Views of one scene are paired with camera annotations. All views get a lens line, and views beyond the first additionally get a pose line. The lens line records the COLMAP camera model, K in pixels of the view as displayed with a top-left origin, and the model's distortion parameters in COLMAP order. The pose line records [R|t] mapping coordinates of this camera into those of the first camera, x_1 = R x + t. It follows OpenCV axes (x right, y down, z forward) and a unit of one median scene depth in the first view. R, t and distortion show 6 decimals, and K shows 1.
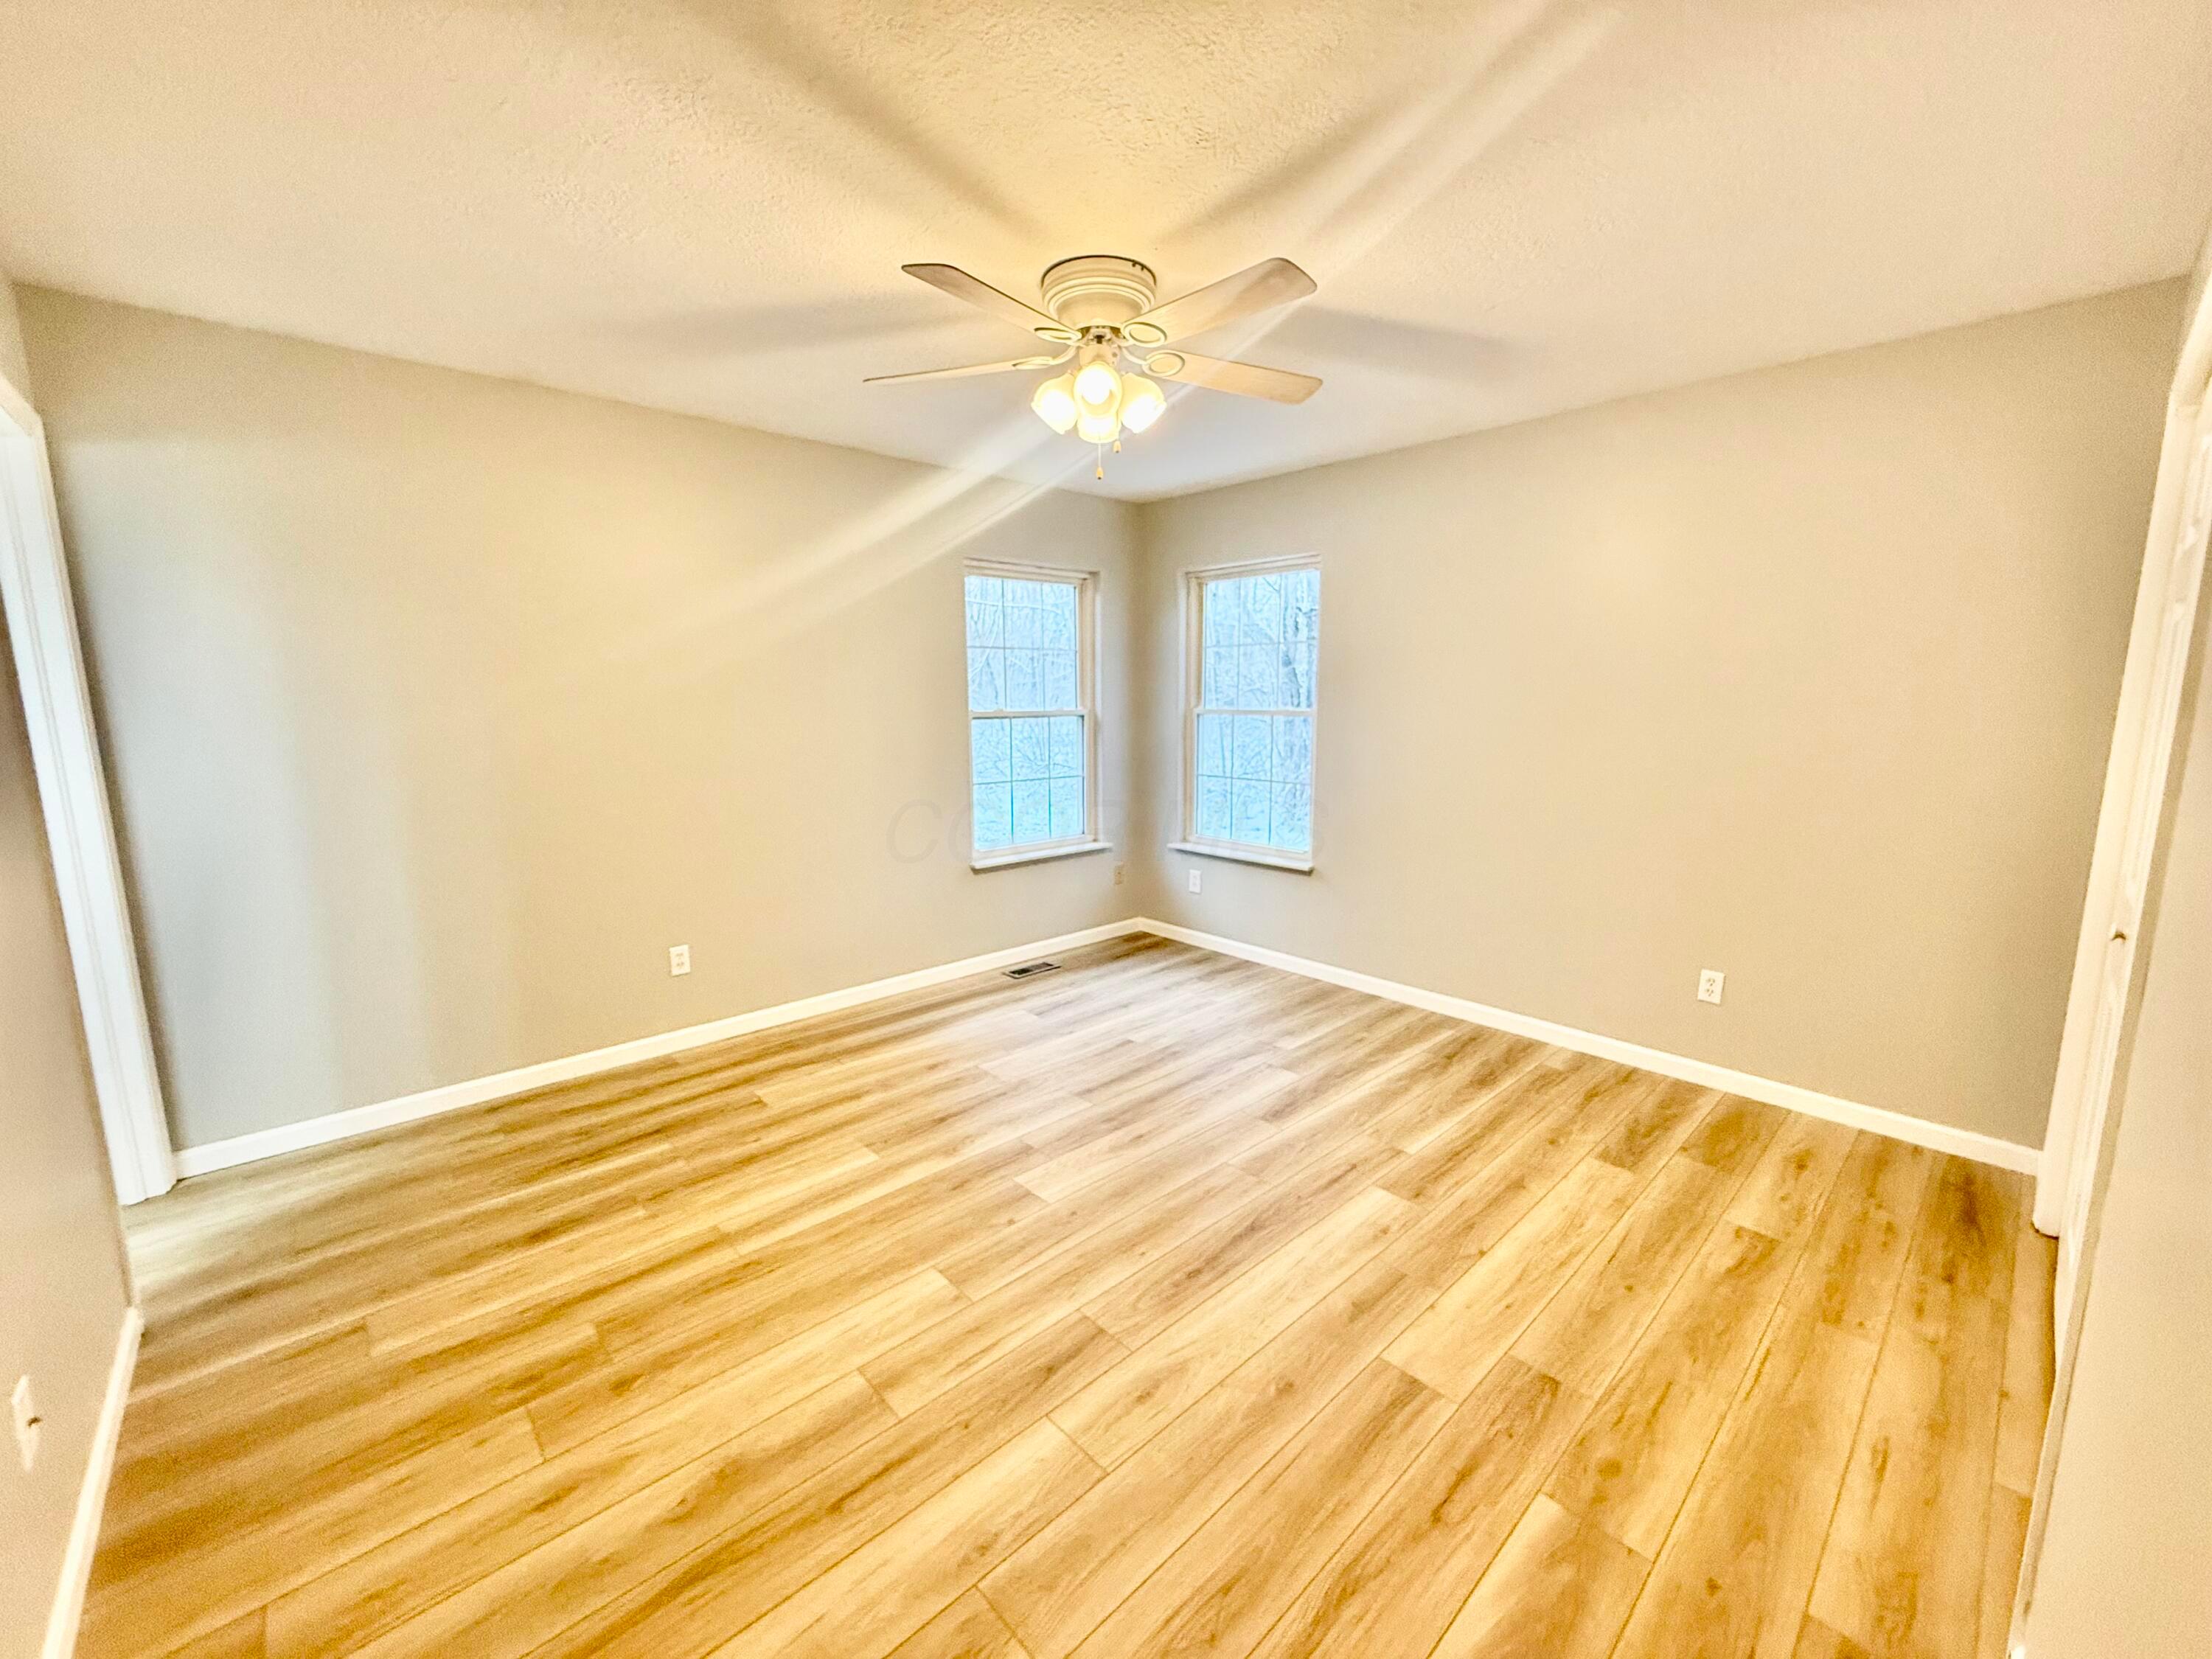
lens RADIAL K [[880.4, 0, 1100.9], [0, 880.4, 823.8], [0, 0, 1]] dist [-0.000866, 0.000146]
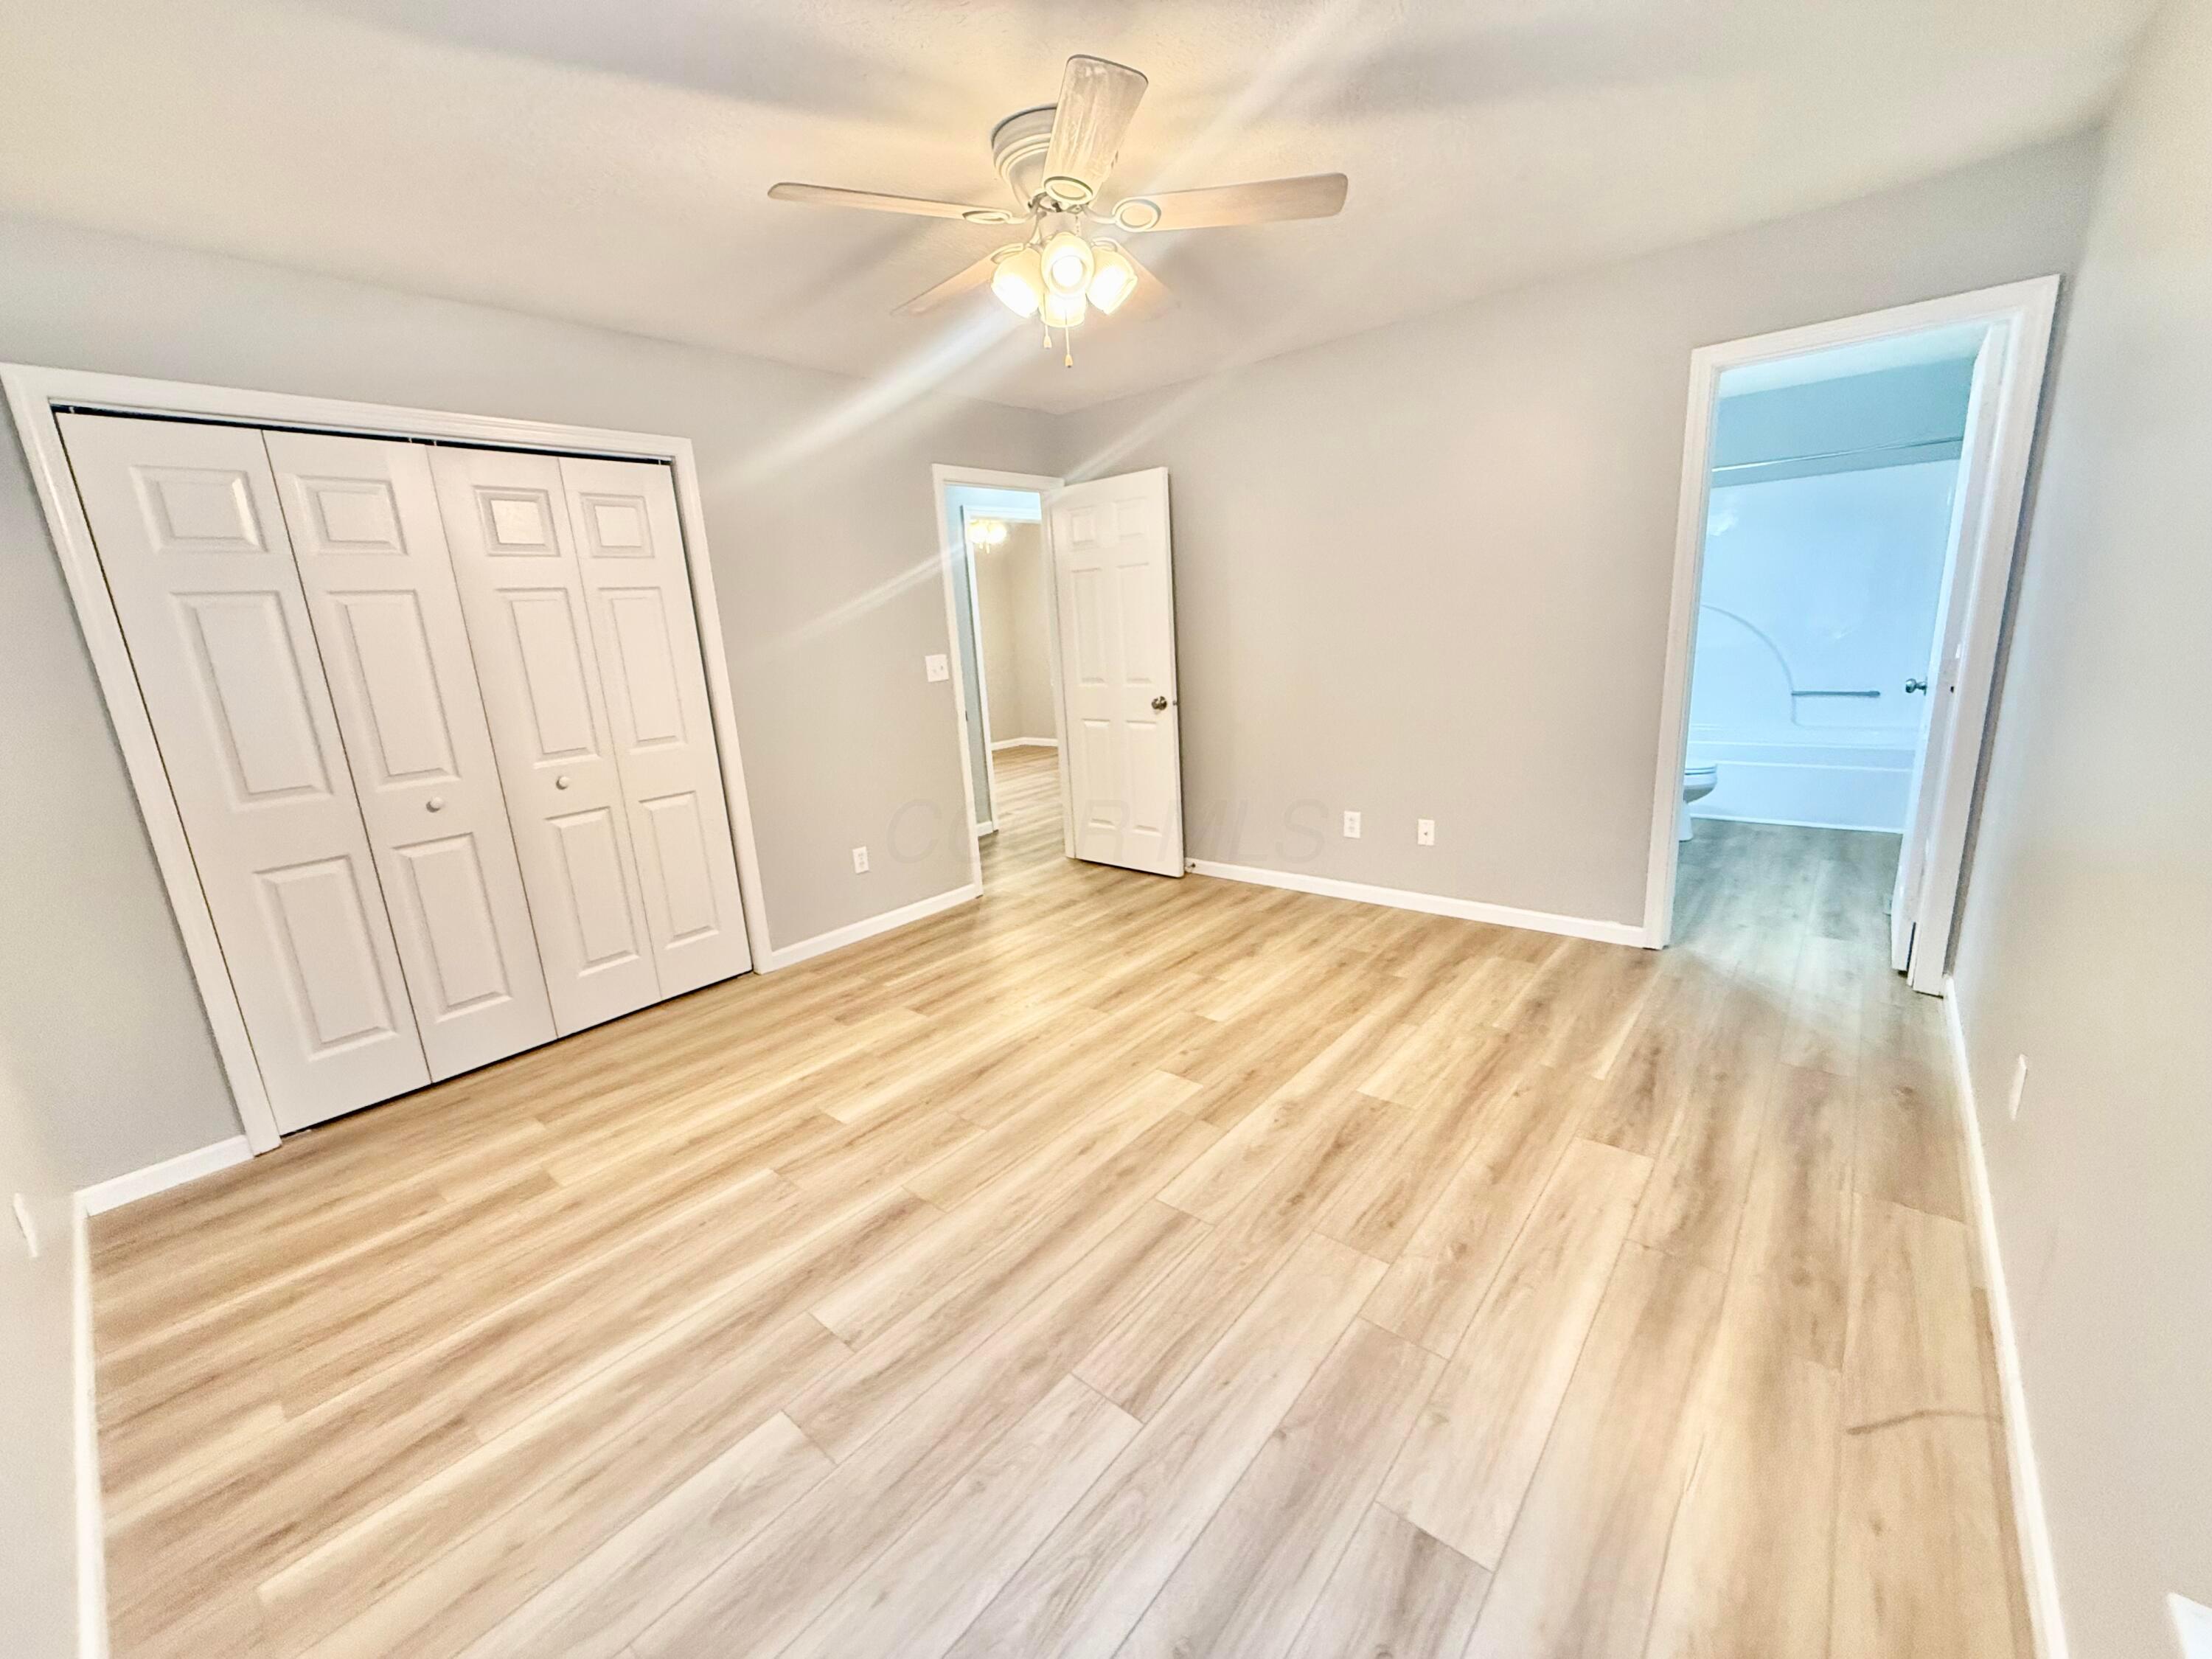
lens RADIAL K [[880.4, 0, 1100.9], [0, 880.4, 823.8], [0, 0, 1]] dist [-0.000866, 0.000146]
pose [[-0.991108, 0.088505, -0.099356, 0.094255], [0.045731, 0.927793, 0.370281, -0.263353], [0.124954, 0.362445, -0.923591, 1.858675]]
